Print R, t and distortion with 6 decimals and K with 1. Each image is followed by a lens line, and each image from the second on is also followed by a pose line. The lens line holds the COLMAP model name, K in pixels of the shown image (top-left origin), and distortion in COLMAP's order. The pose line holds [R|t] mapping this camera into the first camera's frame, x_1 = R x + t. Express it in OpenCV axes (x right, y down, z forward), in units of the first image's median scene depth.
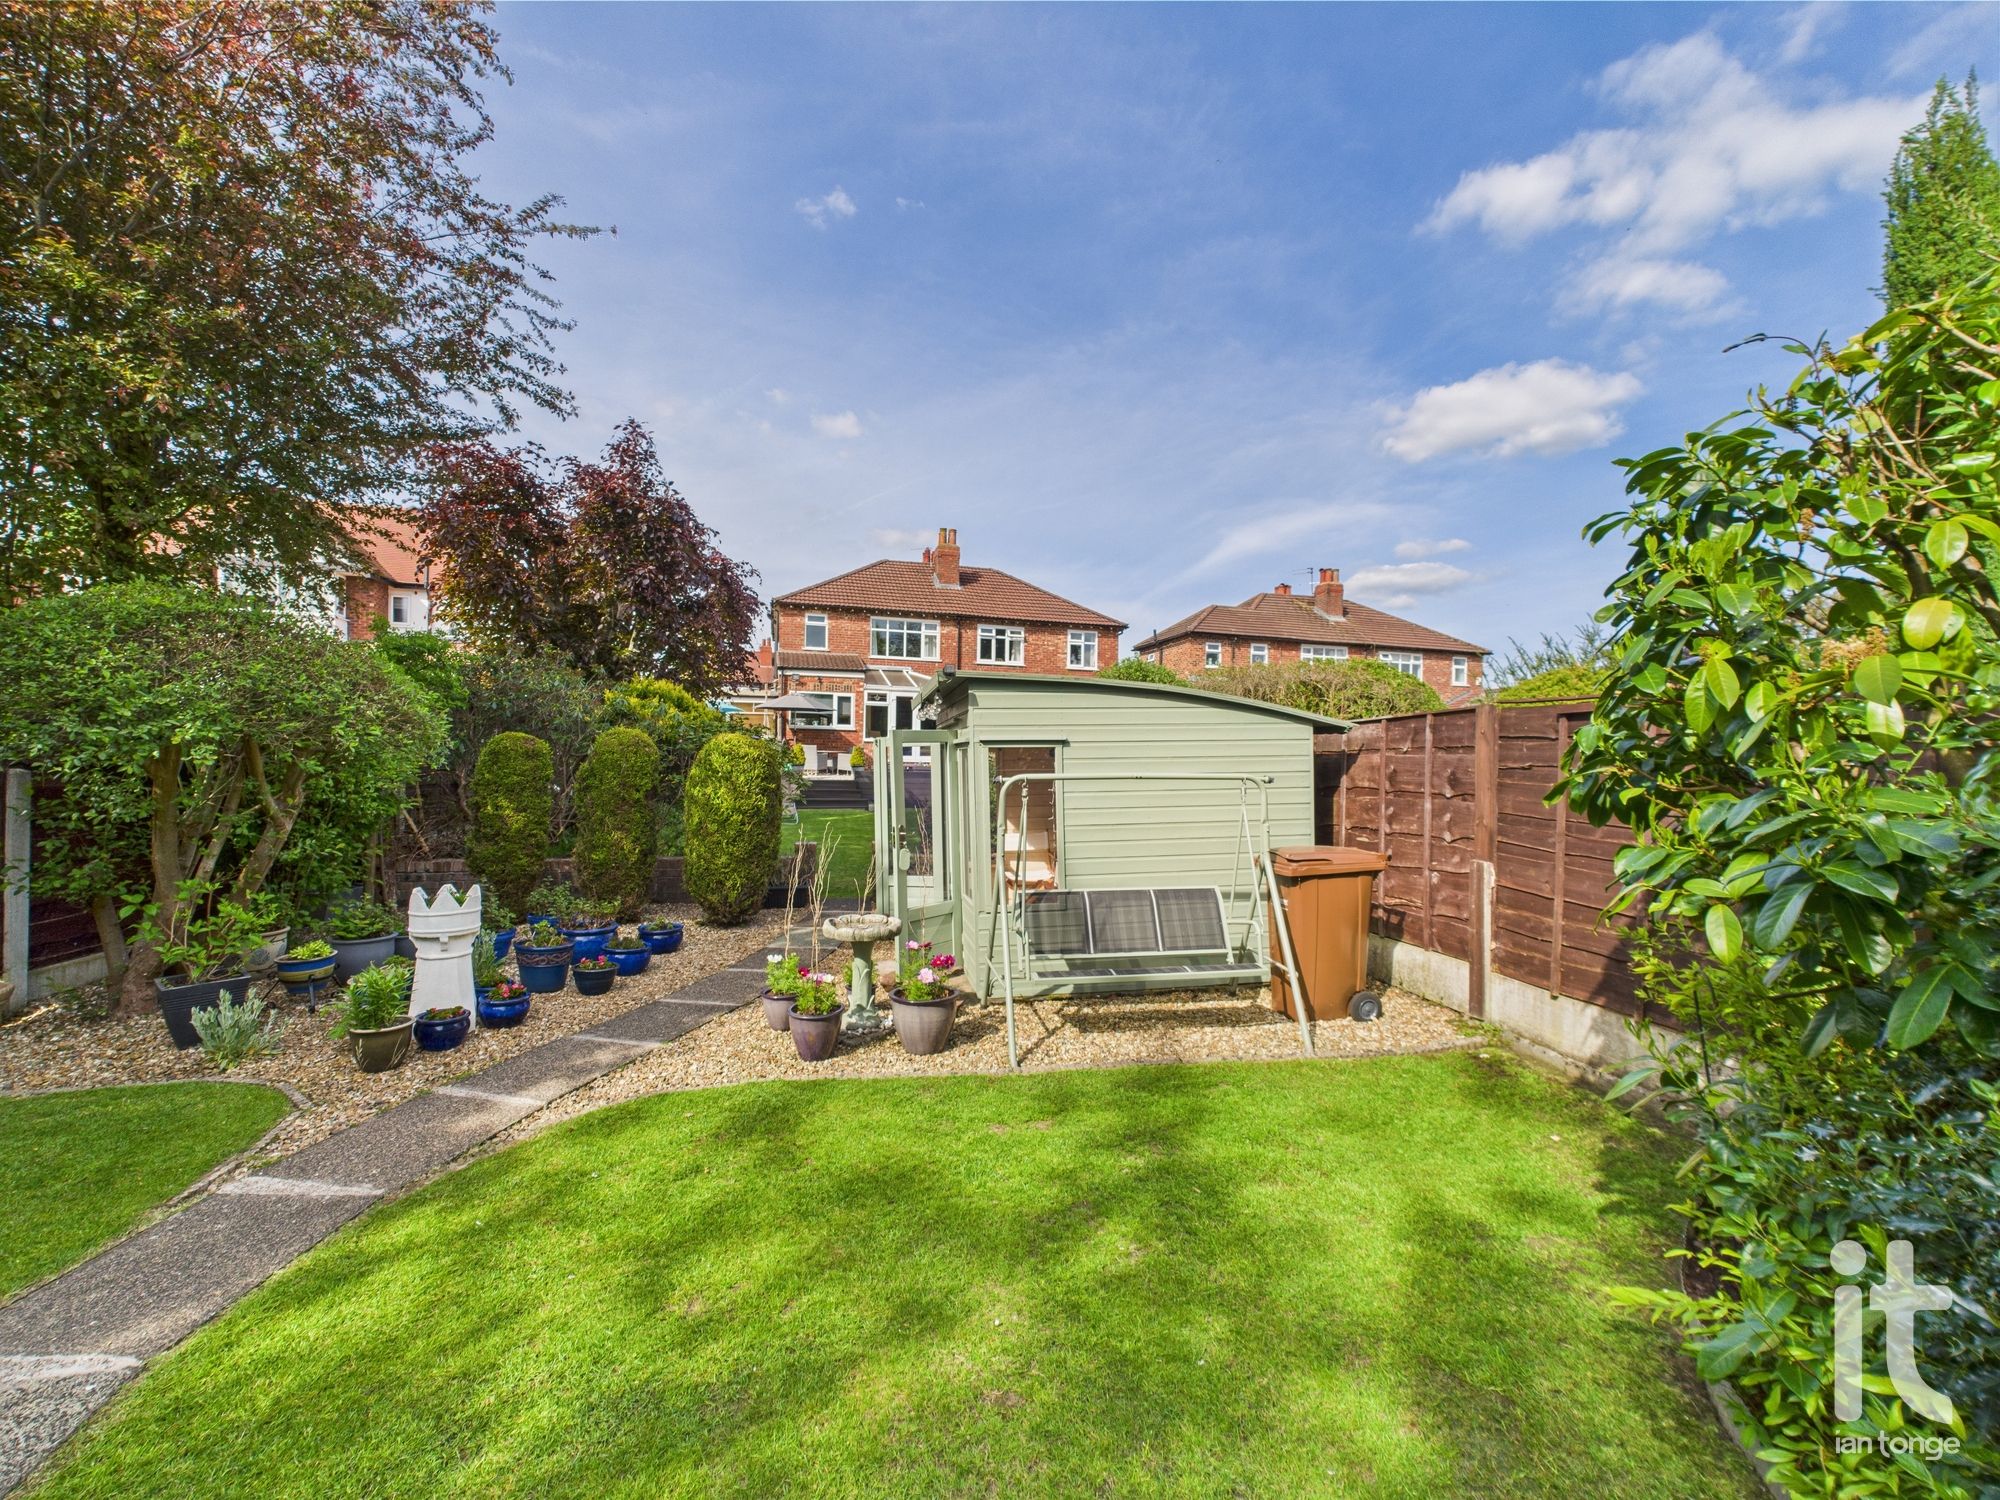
lens RADIAL K [[805.8, 0, 999.8], [0, 805.8, 774.5], [0, 0, 1]] dist [0.002378, -0.000252]
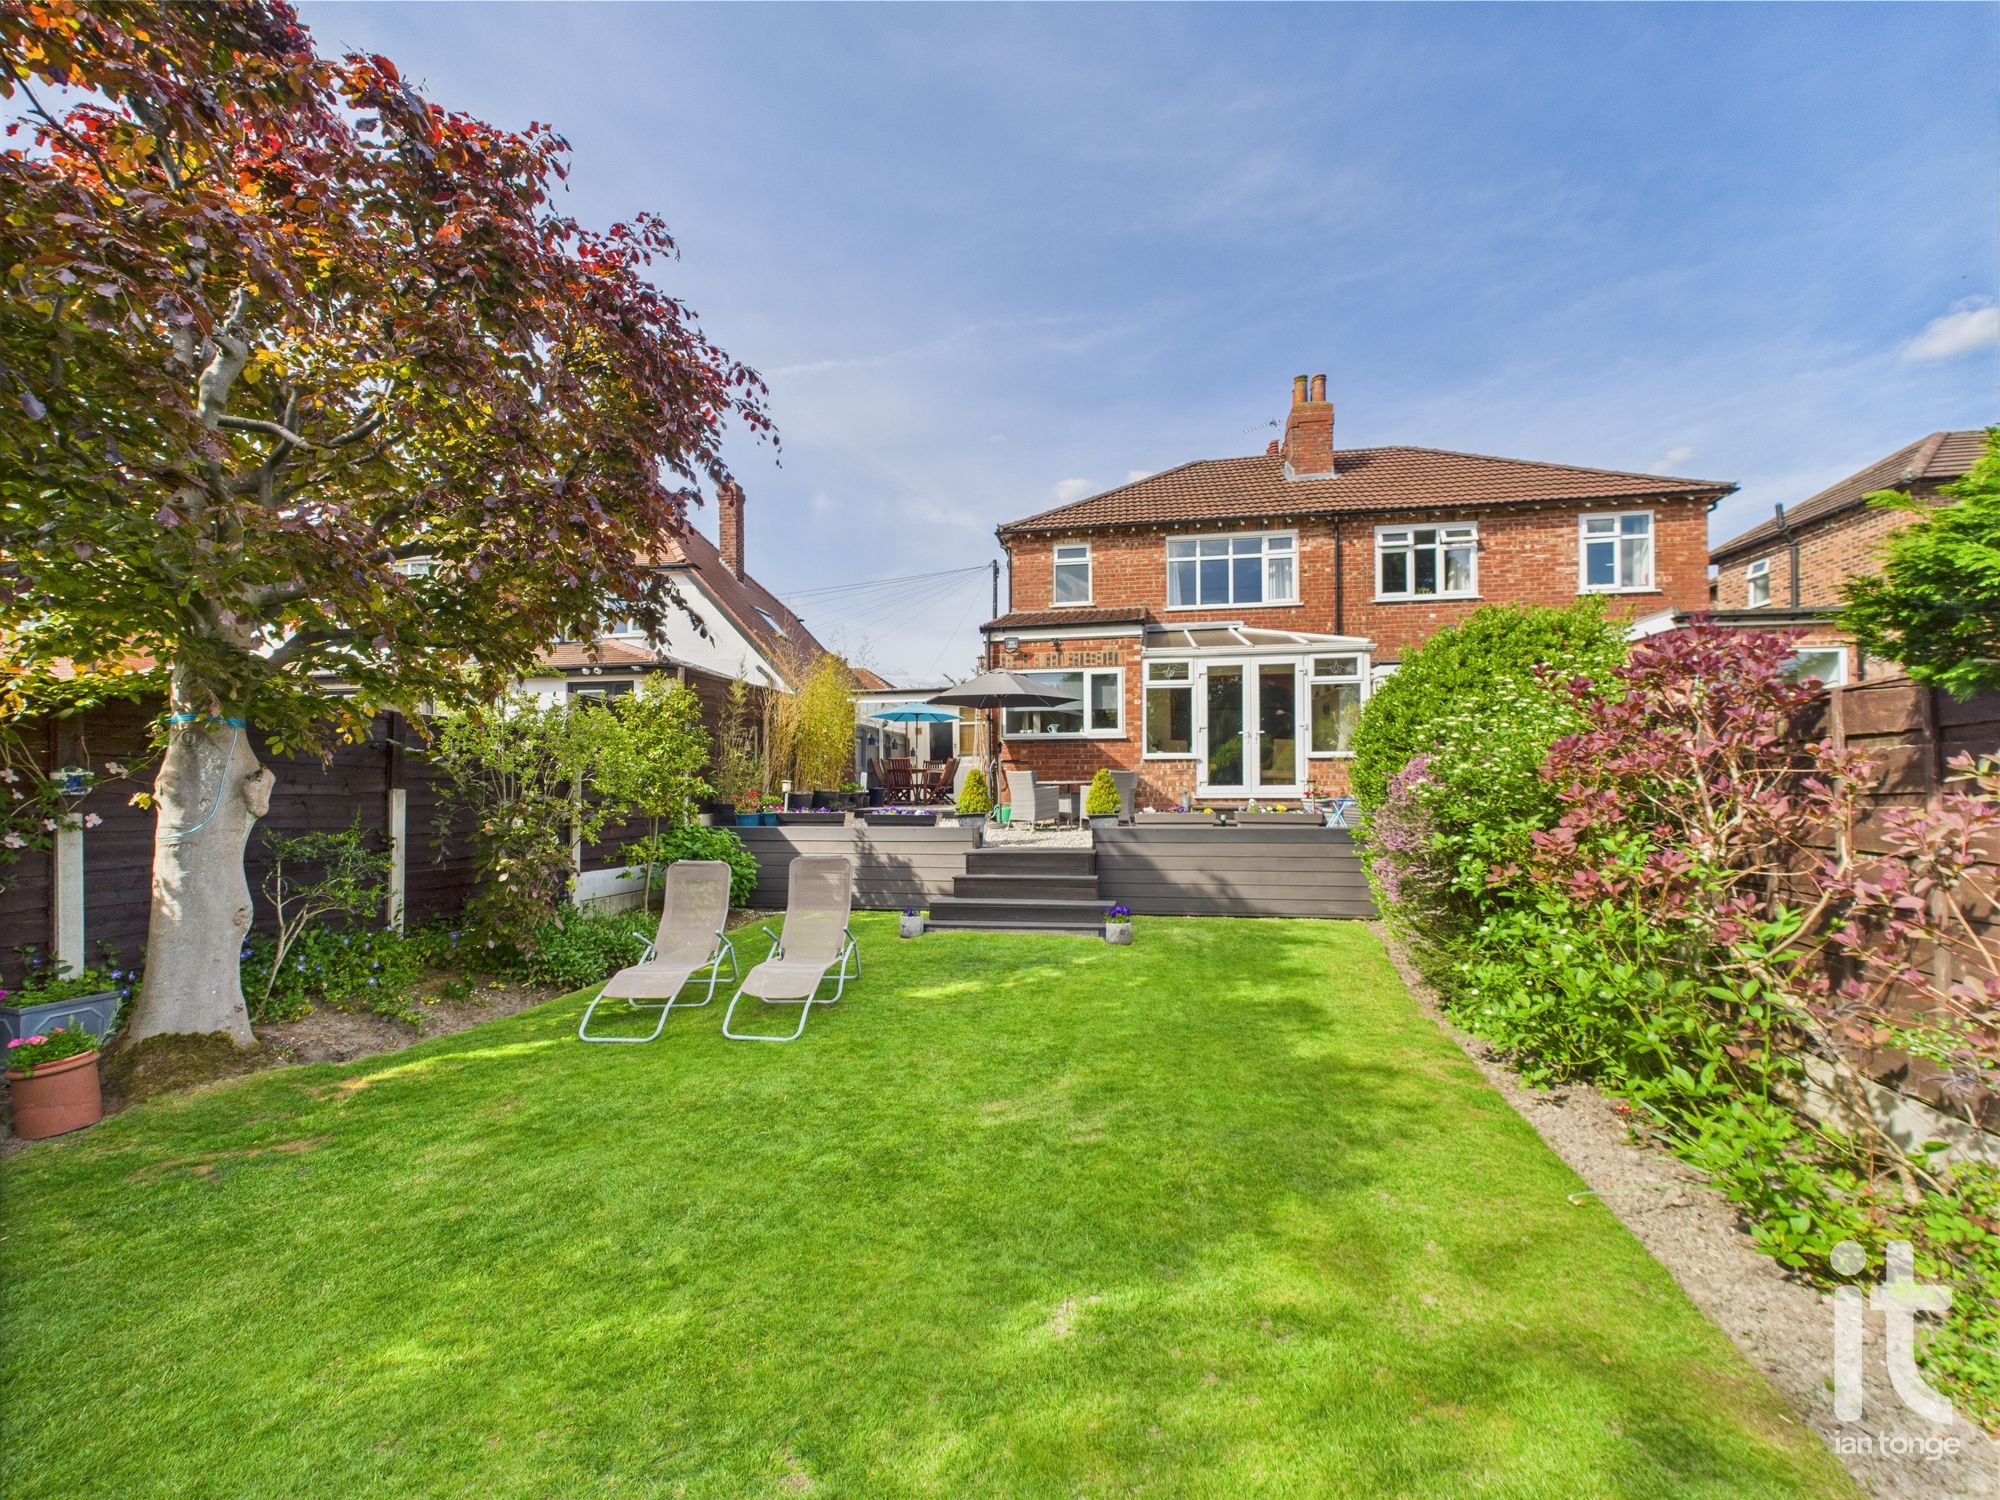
lens RADIAL K [[805.8, 0, 1002.0], [0, 805.8, 776.6], [0, 0, 1]] dist [0.002378, -0.000252]
pose [[0.904527, -0.028508, -0.425462, -0.076038], [0.017948, 0.999424, -0.028811, -0.039160], [0.426038, 0.018424, 0.904518, 1.143777]]
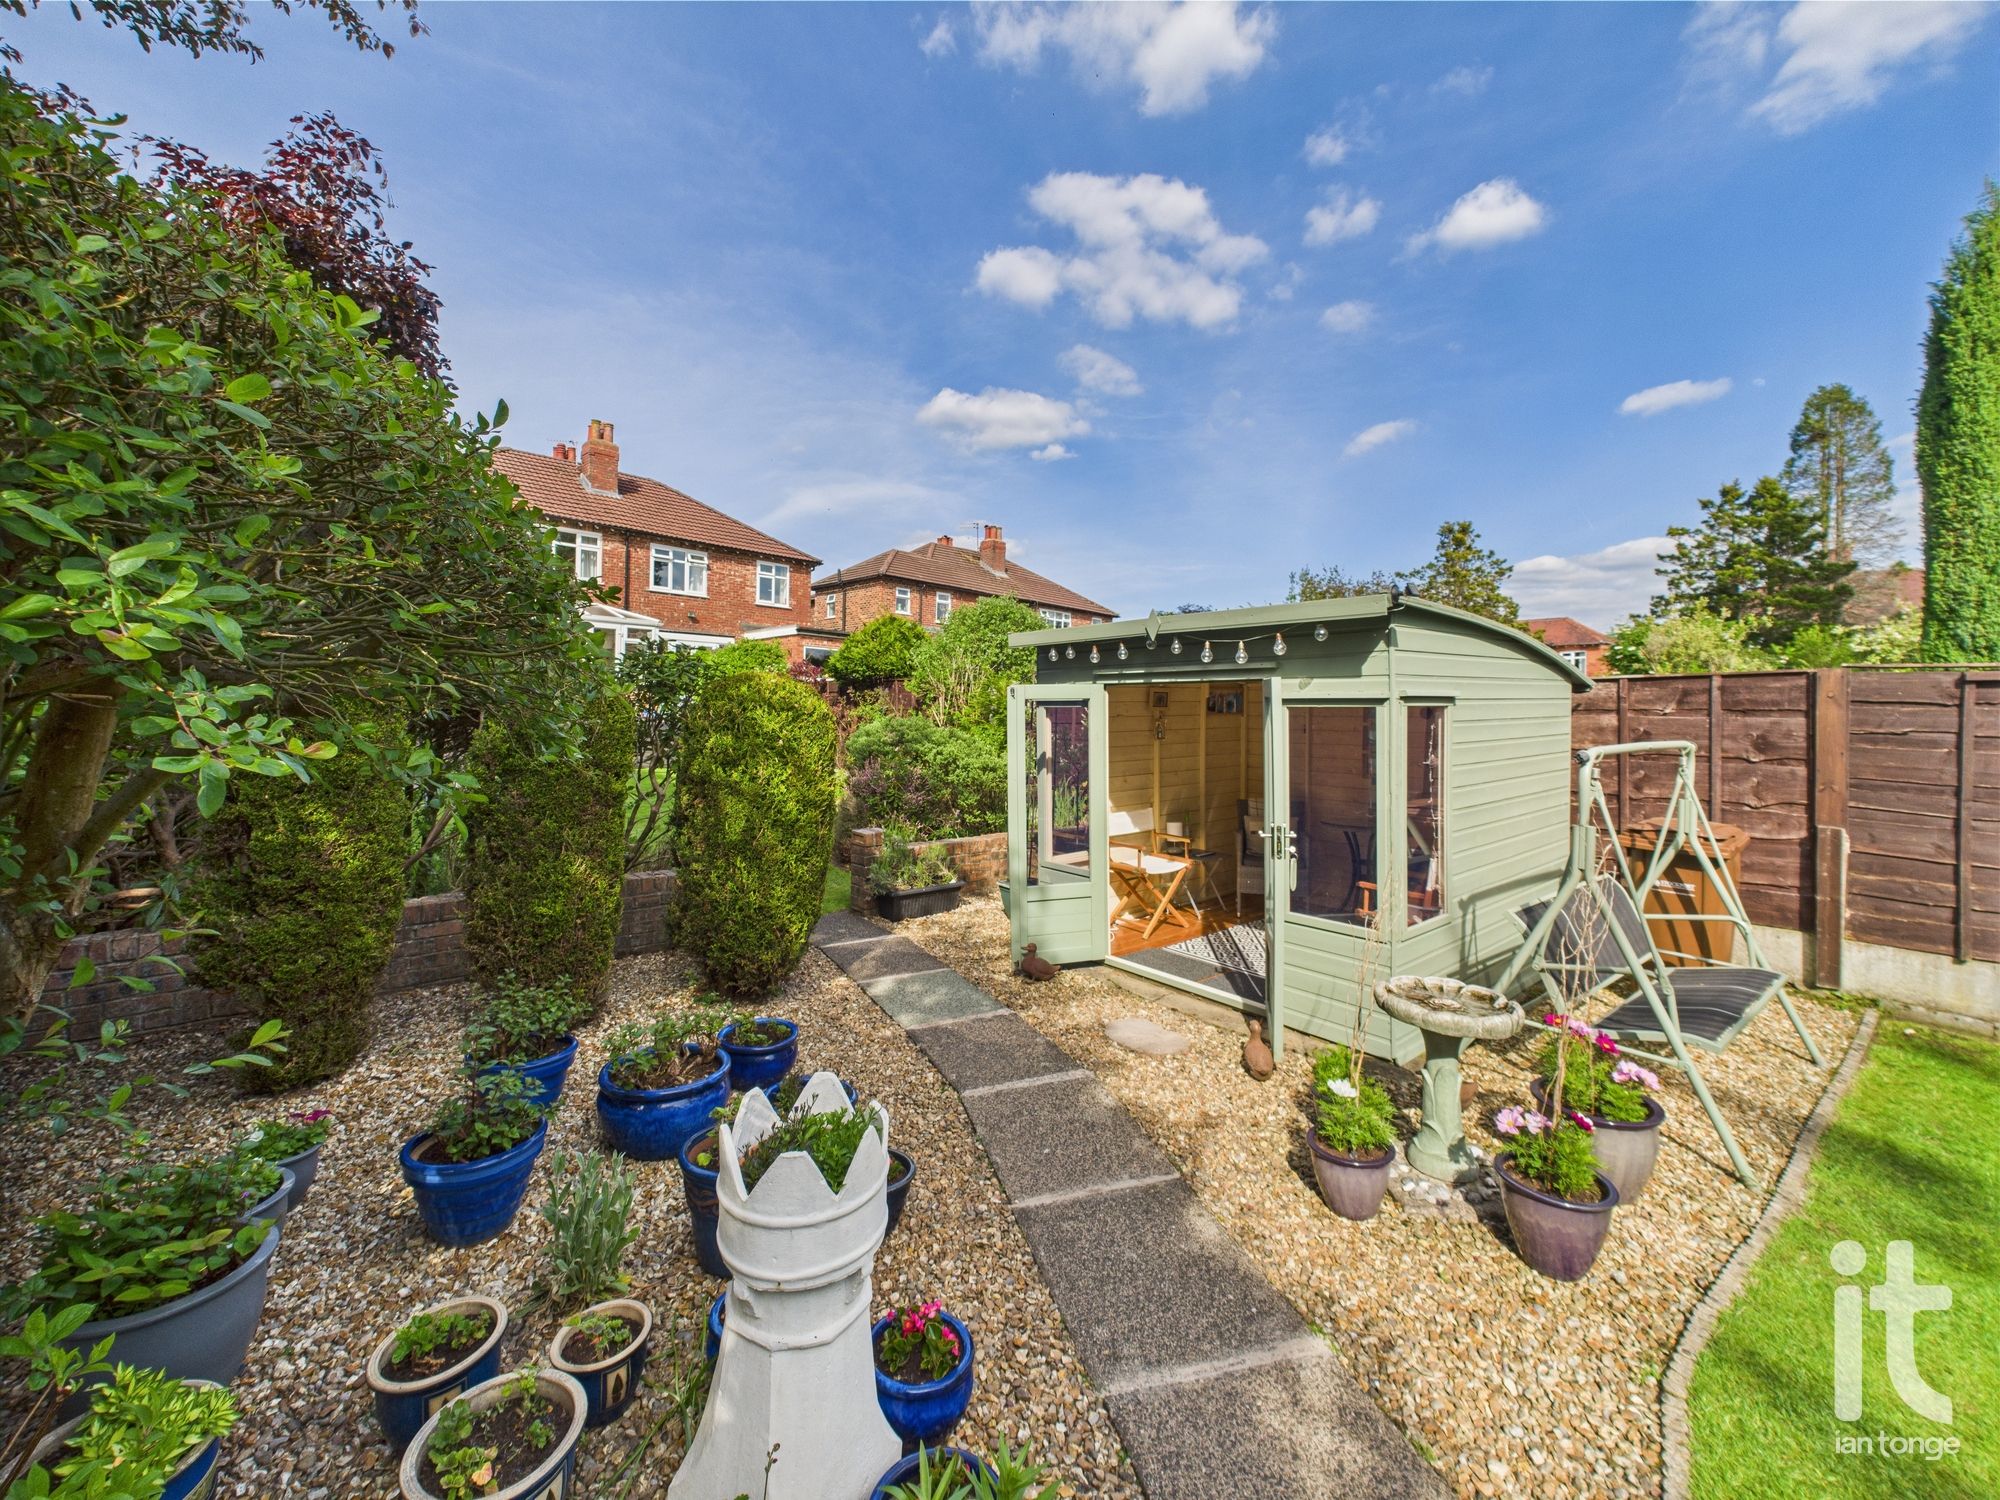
lens RADIAL K [[805.8, 0, 999.9], [0, 805.8, 722.2], [0, 0, 1]] dist [0.002378, -0.000252]
pose [[0.871423, -0.003790, 0.490518, -0.323707], [0.002593, 0.999992, 0.003120, -0.011270], [-0.490525, -0.001447, 0.871426, 0.270784]]
